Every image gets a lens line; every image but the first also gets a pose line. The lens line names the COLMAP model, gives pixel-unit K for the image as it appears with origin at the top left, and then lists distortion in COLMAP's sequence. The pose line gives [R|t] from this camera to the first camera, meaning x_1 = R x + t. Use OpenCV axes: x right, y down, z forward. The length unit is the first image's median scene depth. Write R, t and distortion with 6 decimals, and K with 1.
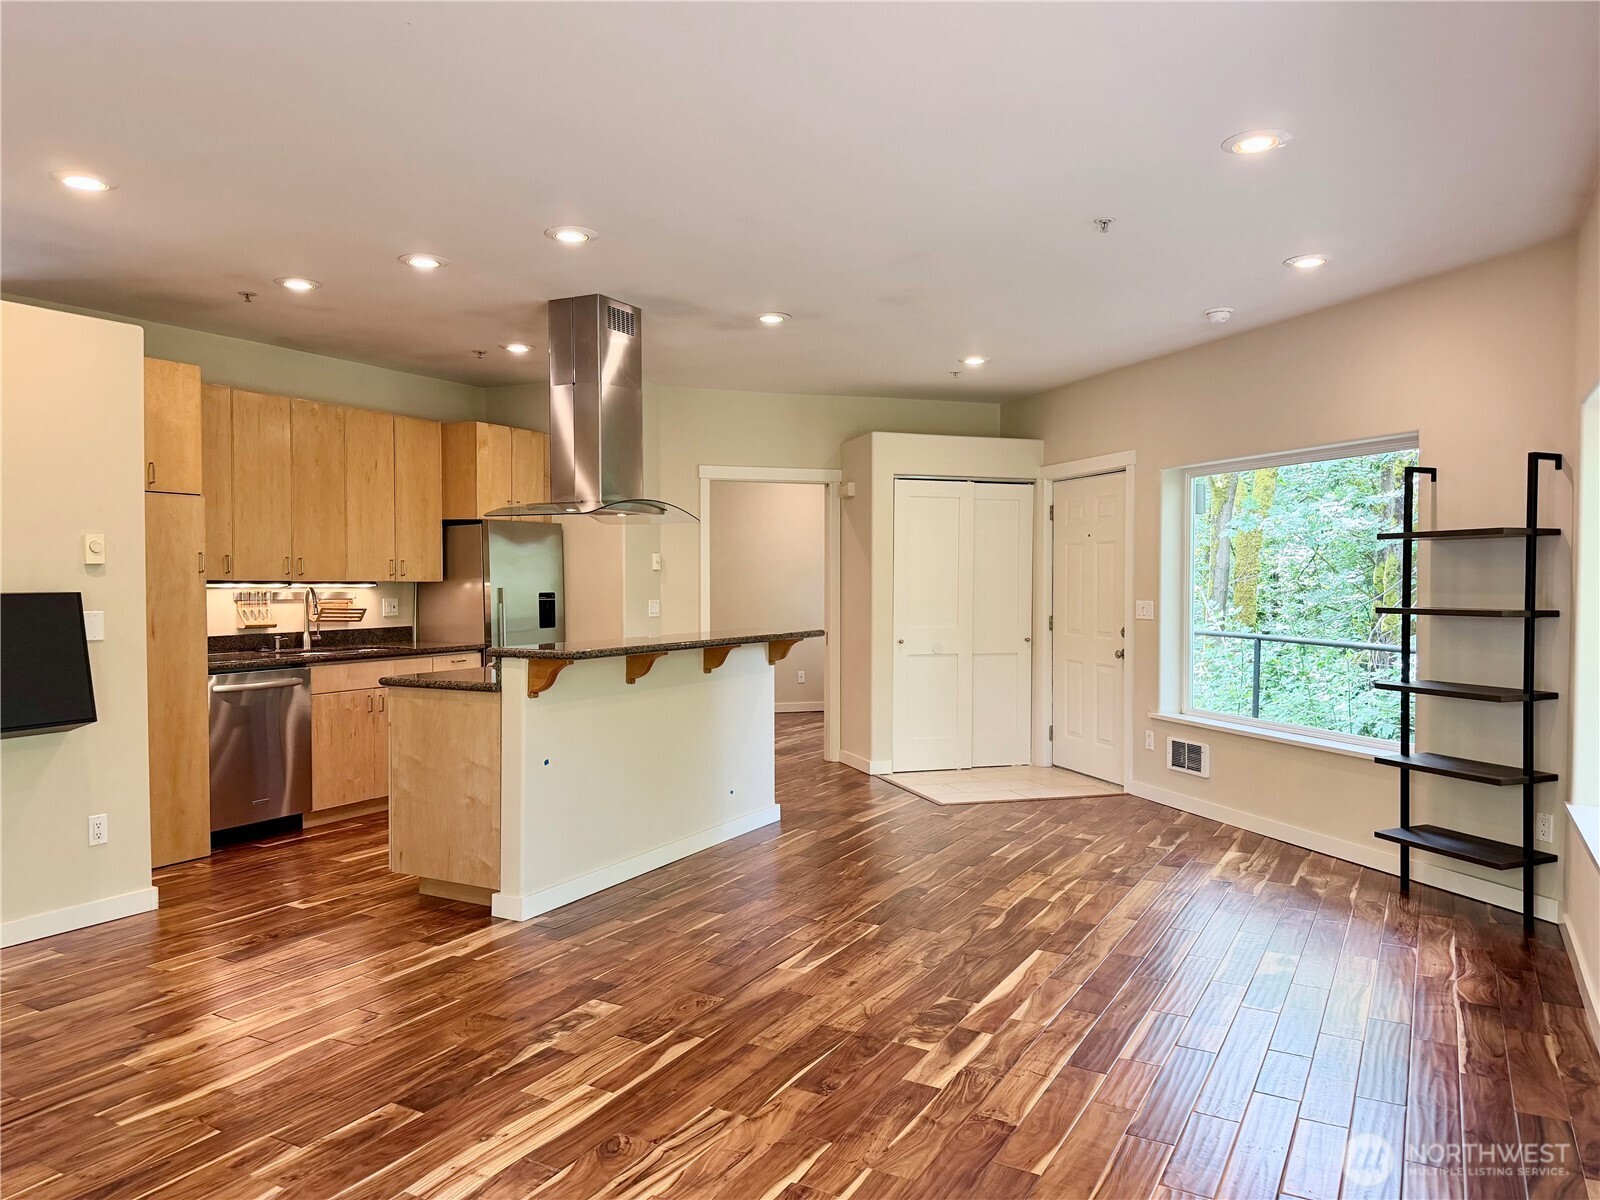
lens RADIAL K [[1115.2, 0, 811.8], [0, 1115.2, 604.2], [0, 0, 1]] dist [0.072855, -0.098243]
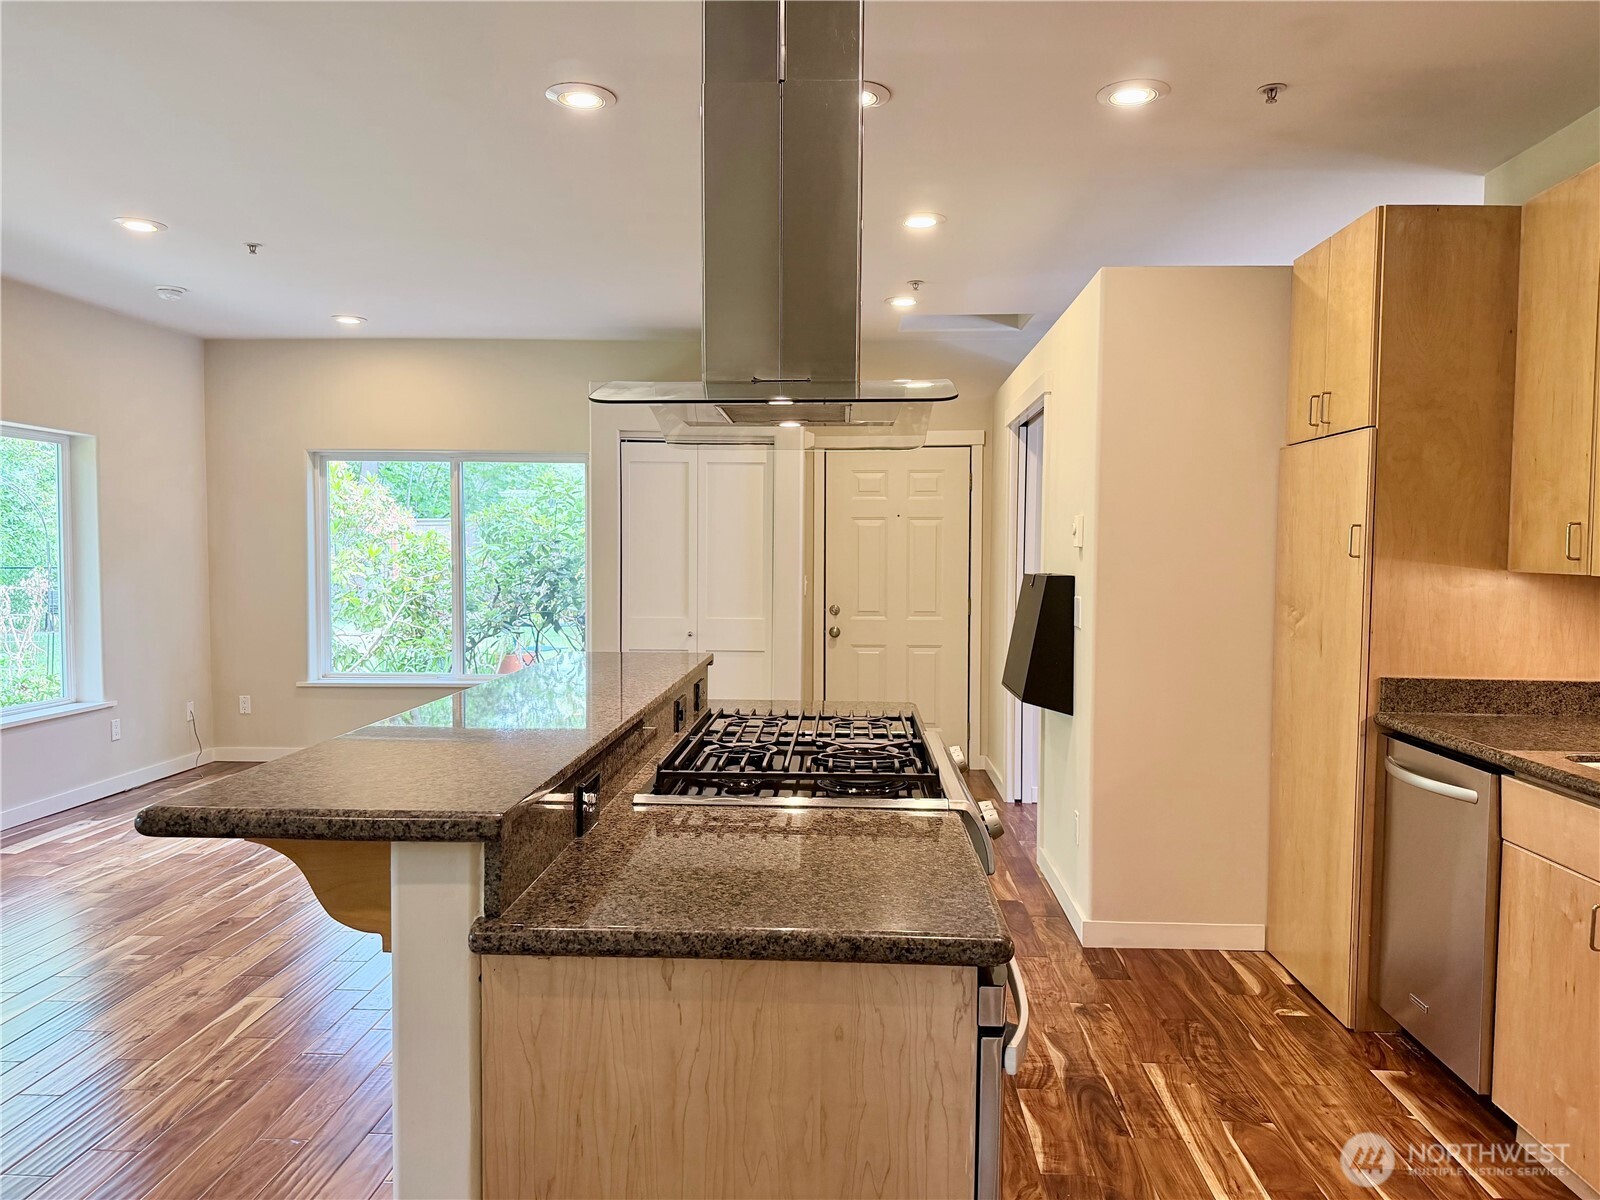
lens RADIAL K [[1121.1, 0, 795.7], [0, 1121.1, 602.4], [0, 0, 1]] dist [0.079299, -0.118675]
pose [[-0.902351, 0.013476, -0.430791, -0.013237], [-0.017613, 0.997523, 0.068097, -0.045357], [0.430642, 0.069035, -0.899879, 1.593985]]
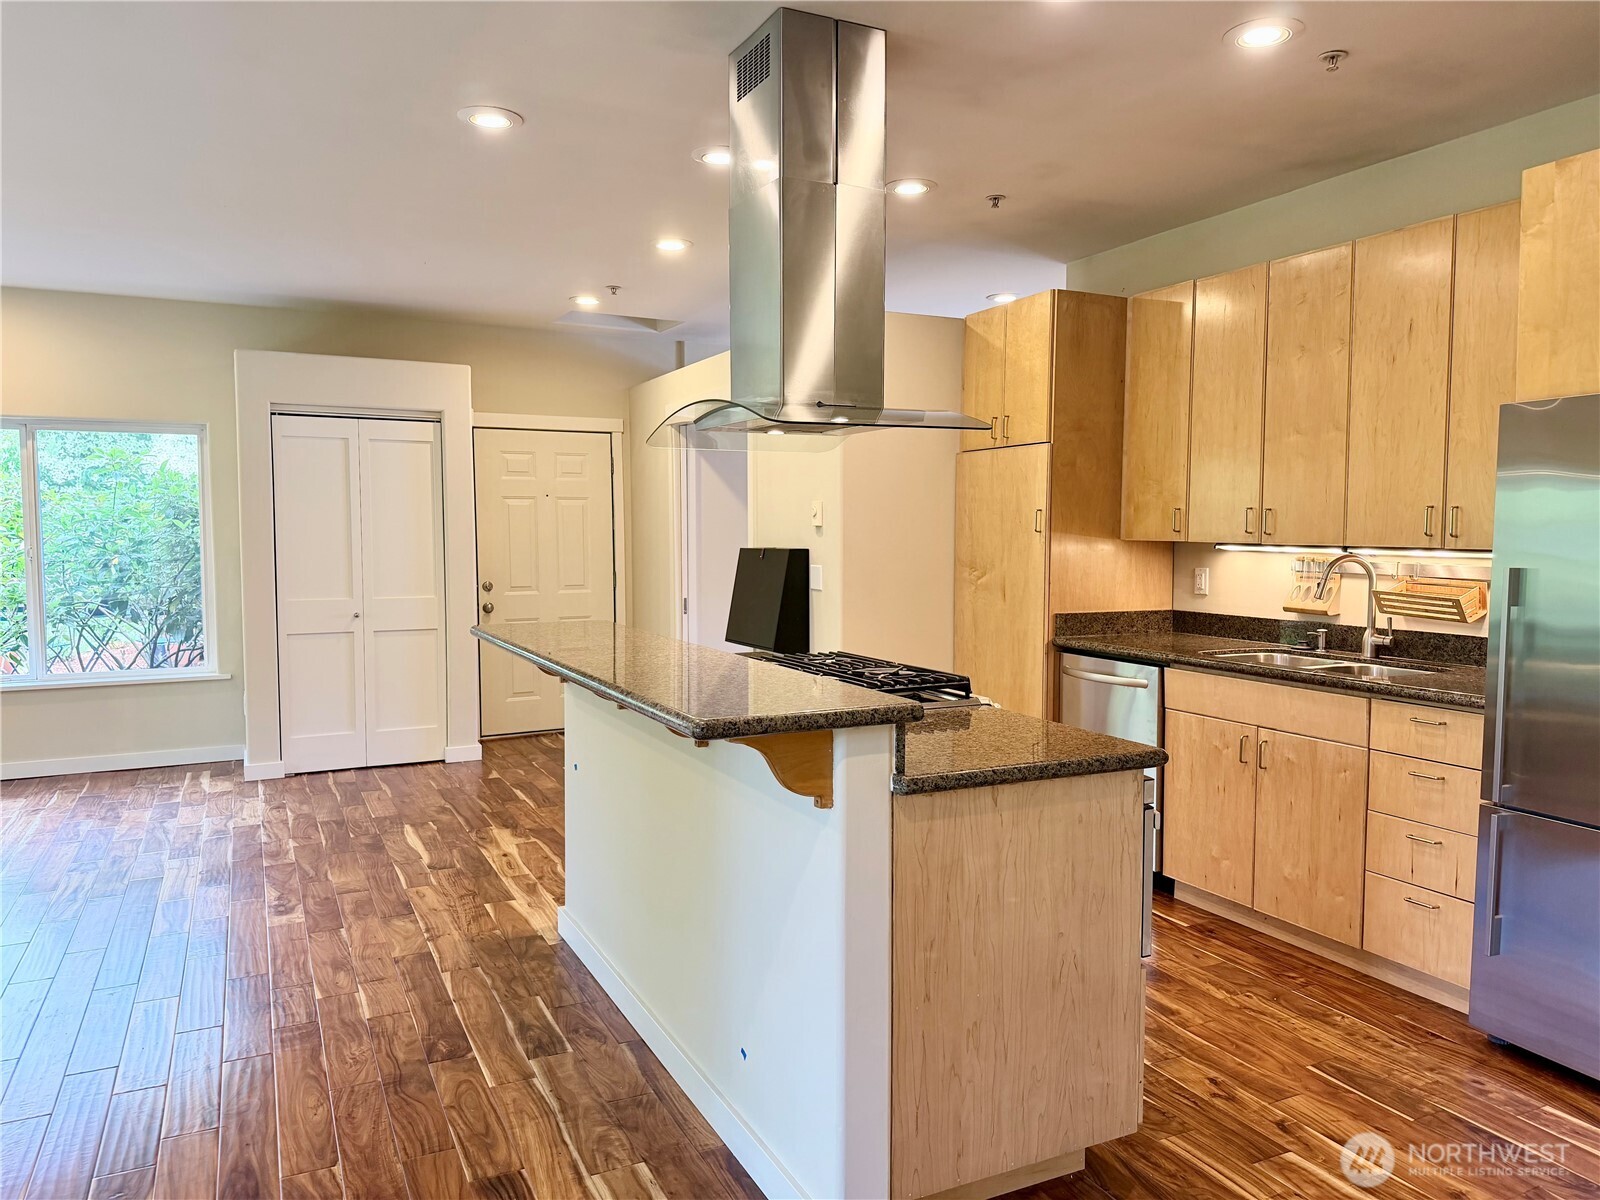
lens RADIAL K [[1121.1, 0, 795.7], [0, 1121.1, 602.4], [0, 0, 1]] dist [0.079299, -0.118675]
pose [[-0.580479, 0.054007, -0.812482, 0.312443], [-0.018889, 0.996636, 0.079744, -0.044645], [0.814056, 0.061637, -0.577507, 1.520394]]
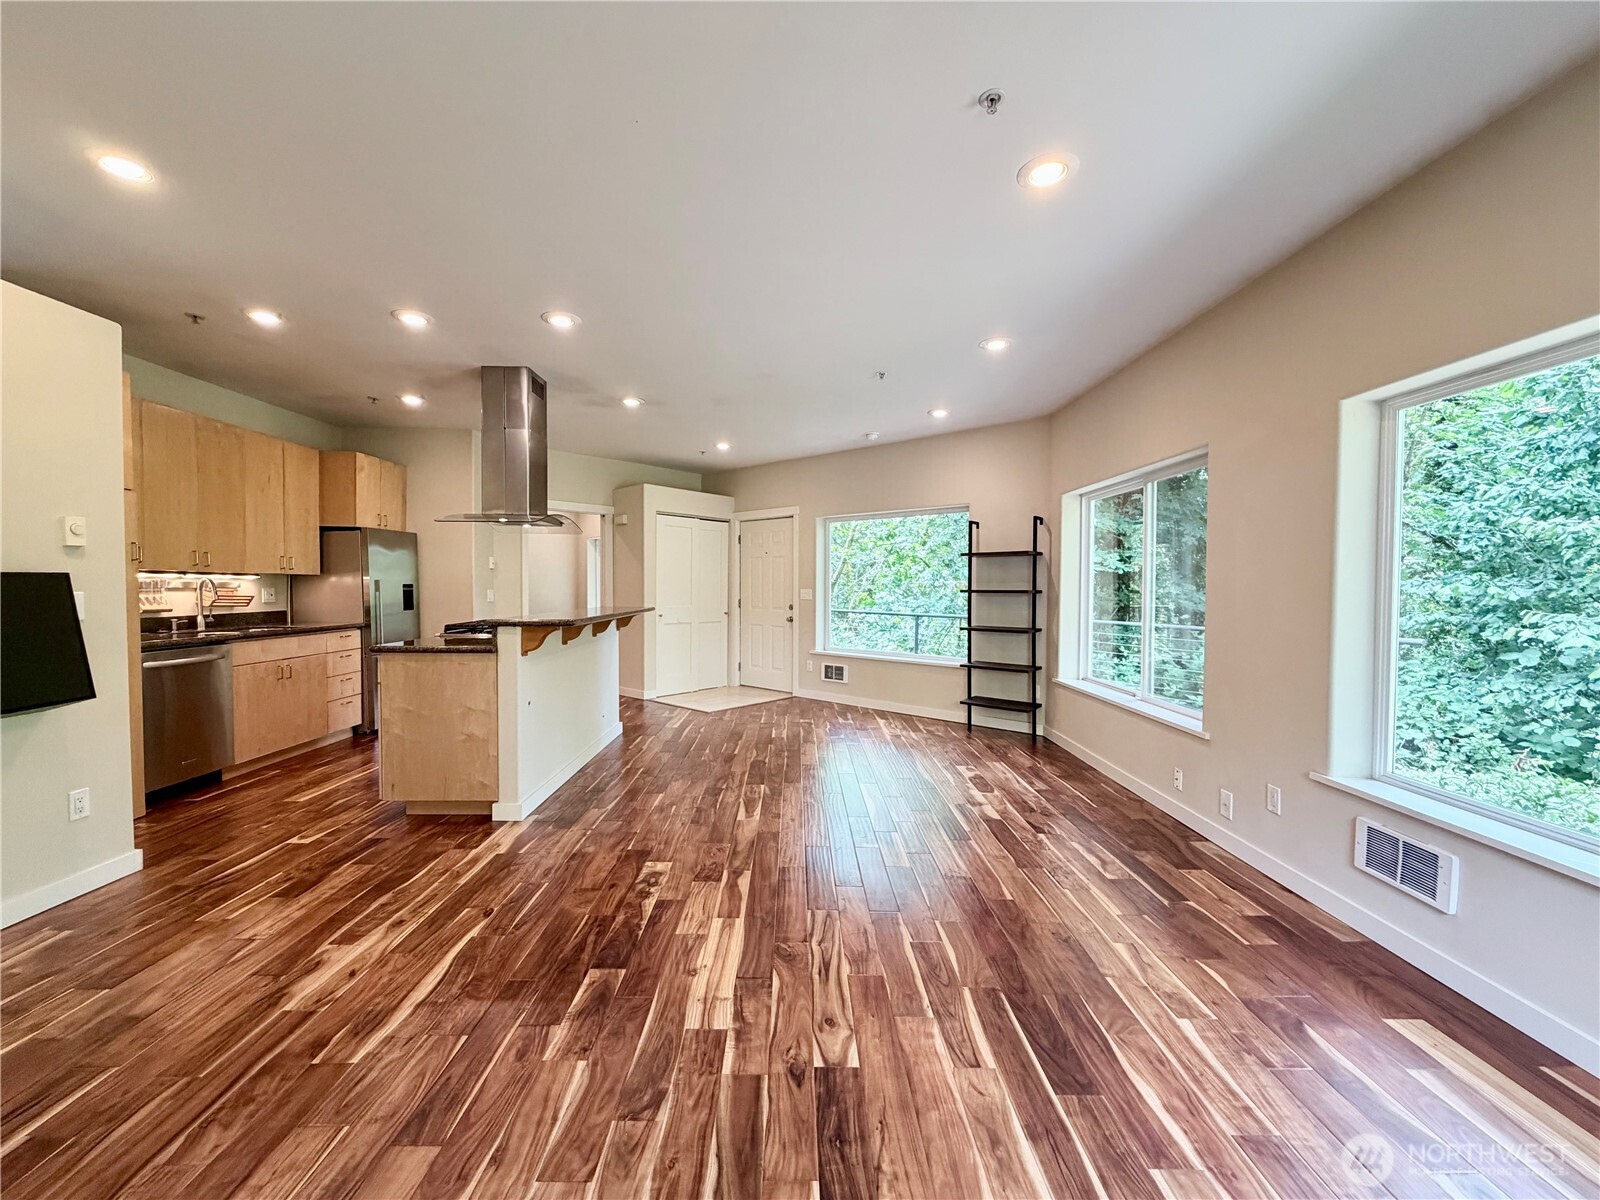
lens RADIAL K [[635.0, 0, 800.0], [0, 635.0, 600.0], [0, 0, 1]] dist [0.000553, -0.000178]
pose [[0.872875, -0.008677, 0.487867, -0.310444], [0.007650, 0.999962, 0.004097, 0.014494], [-0.487884, 0.000156, 0.872908, 0.157036]]
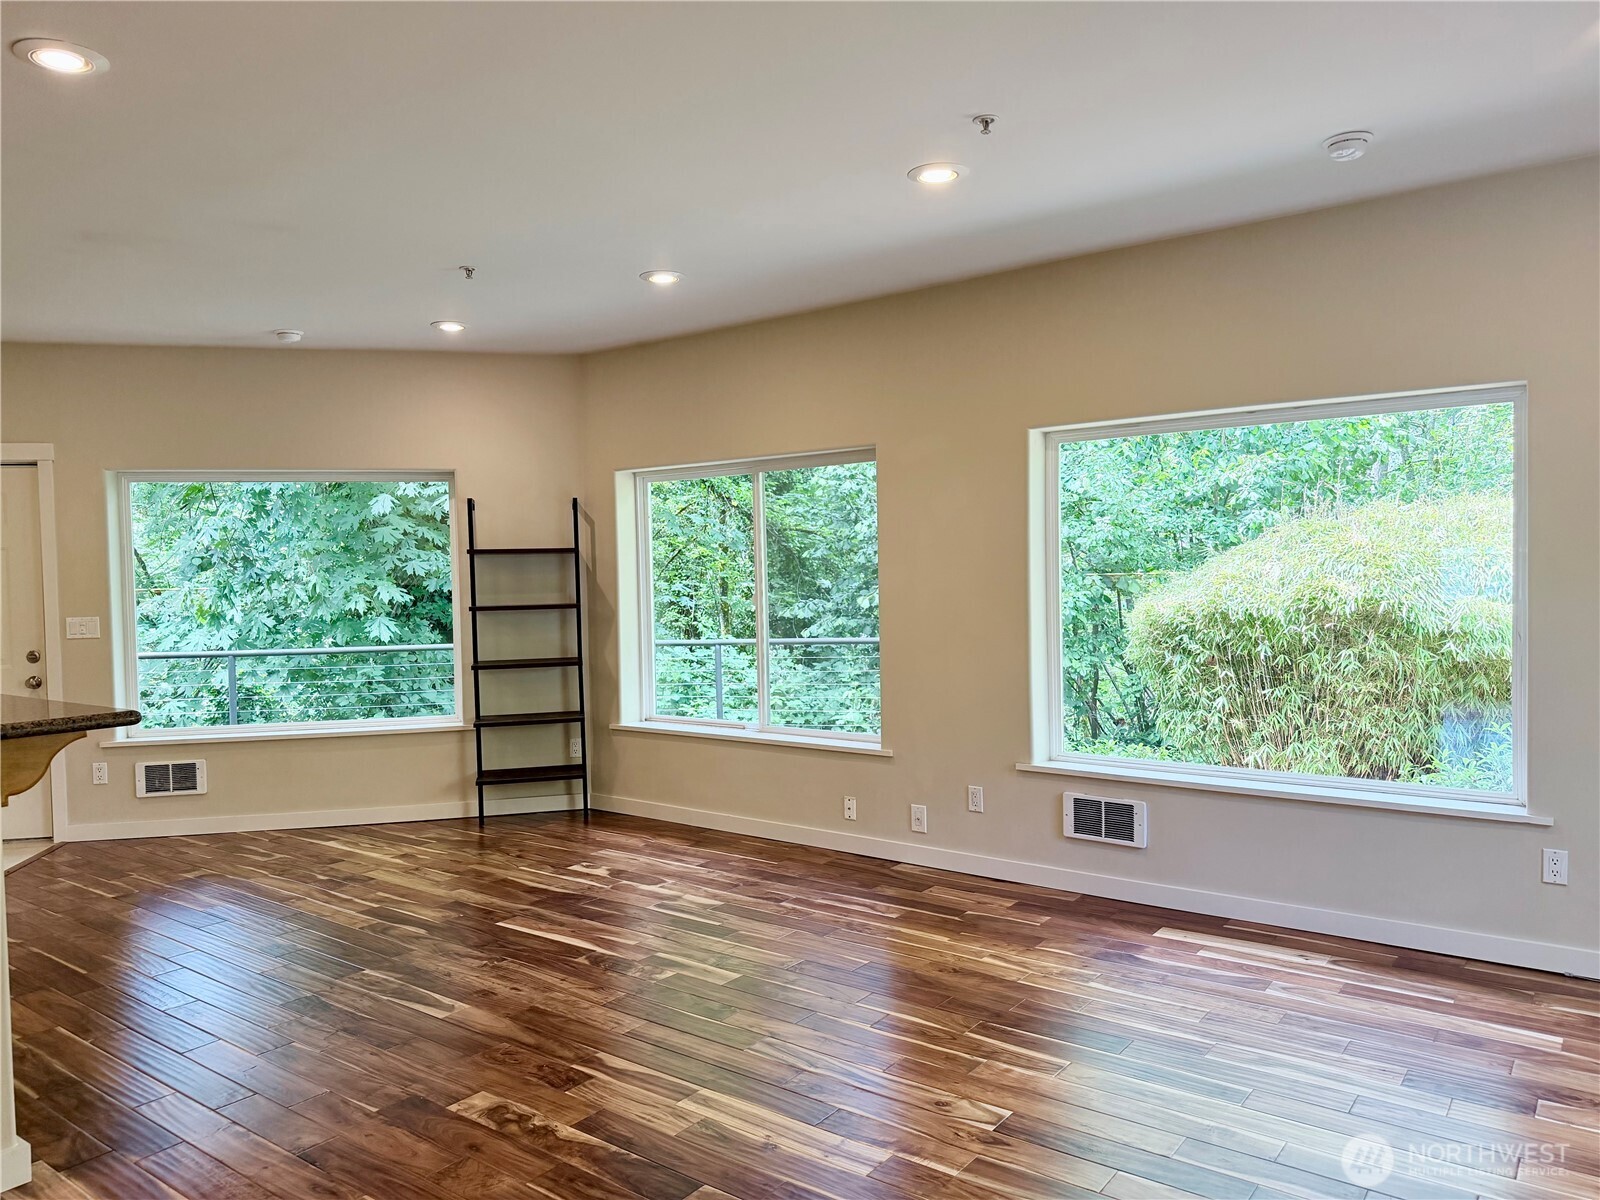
lens RADIAL K [[1105.4, 0, 790.5], [0, 1105.4, 604.5], [0, 0, 1]] dist [0.126410, -0.193553]
pose [[0.146572, -0.033799, 0.988622, -0.717786], [0.043257, 0.998679, 0.027730, -0.019496], [-0.988254, 0.038700, 0.147841, 0.465425]]
